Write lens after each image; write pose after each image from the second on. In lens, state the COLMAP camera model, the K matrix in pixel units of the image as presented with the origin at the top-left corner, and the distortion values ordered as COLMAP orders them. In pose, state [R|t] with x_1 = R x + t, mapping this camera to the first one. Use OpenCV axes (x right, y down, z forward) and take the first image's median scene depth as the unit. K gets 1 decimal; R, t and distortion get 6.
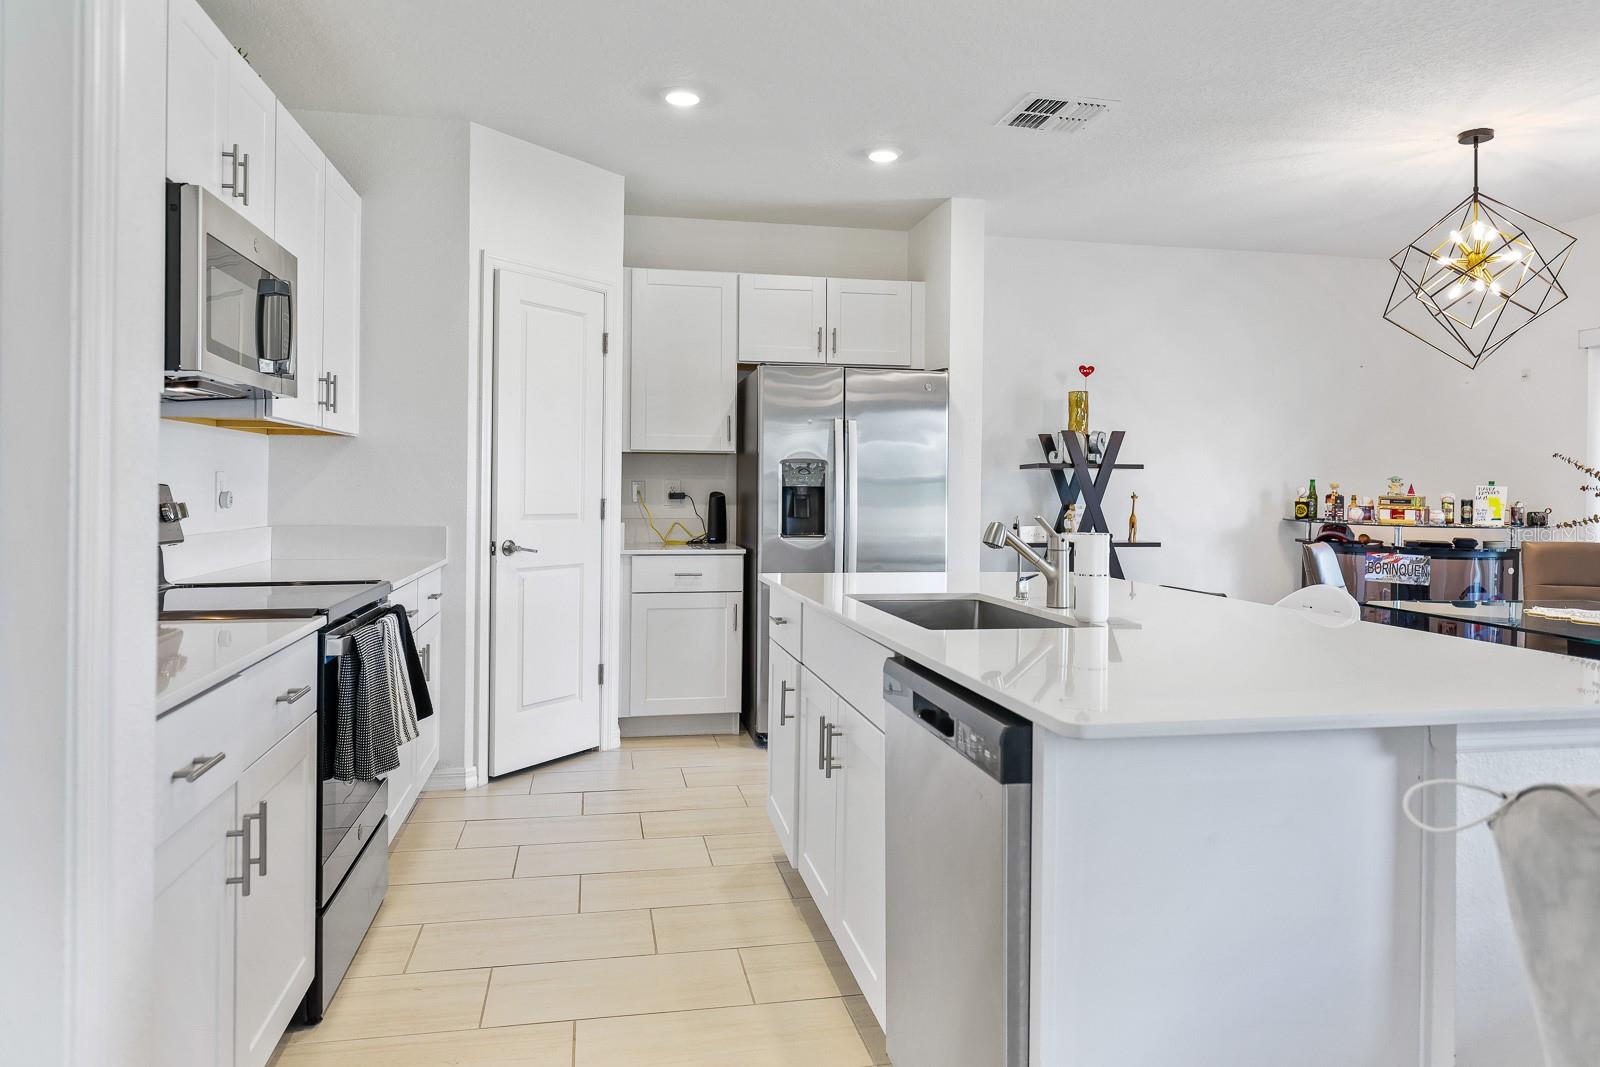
lens RADIAL K [[1039.4, 0, 802.0], [0, 1039.4, 491.5], [0, 0, 1]] dist [0.003526, -0.000864]
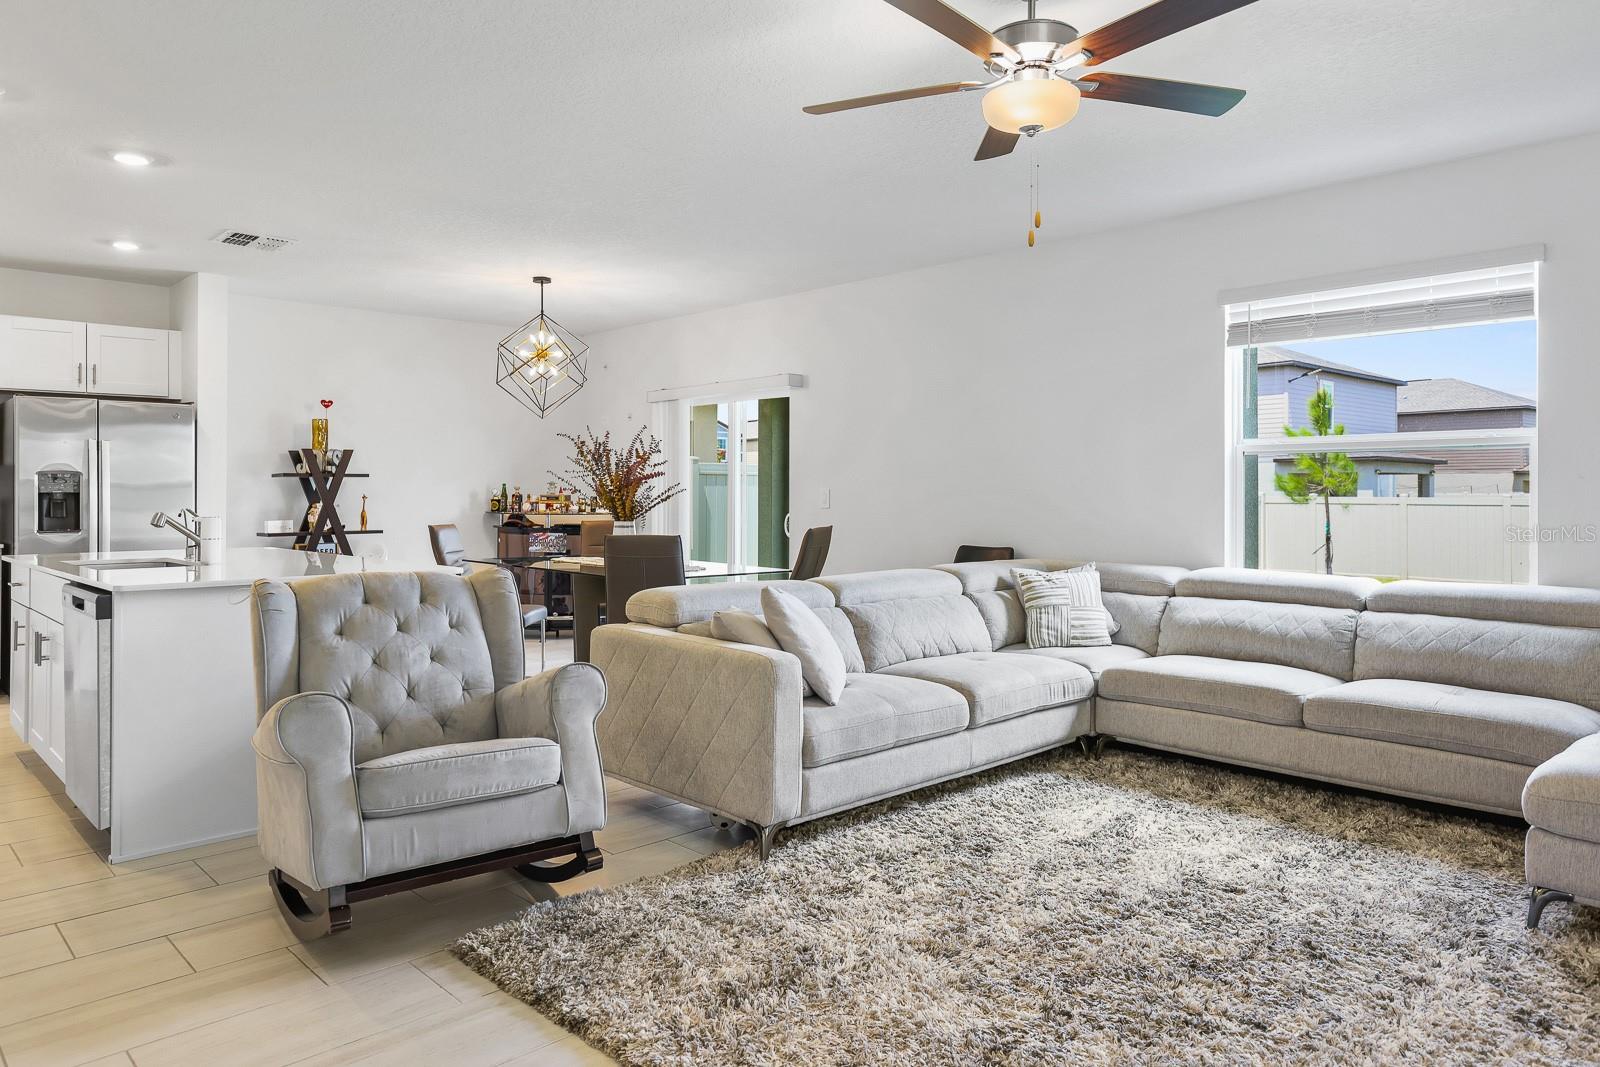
lens RADIAL K [[1039.4, 0, 802.0], [0, 1039.4, 491.5], [0, 0, 1]] dist [0.003526, -0.000864]
pose [[0.843684, -0.010114, 0.536745, 0.072643], [0.011048, 0.999938, 0.001475, 0.001751], [-0.536727, 0.004685, 0.843743, -0.477523]]
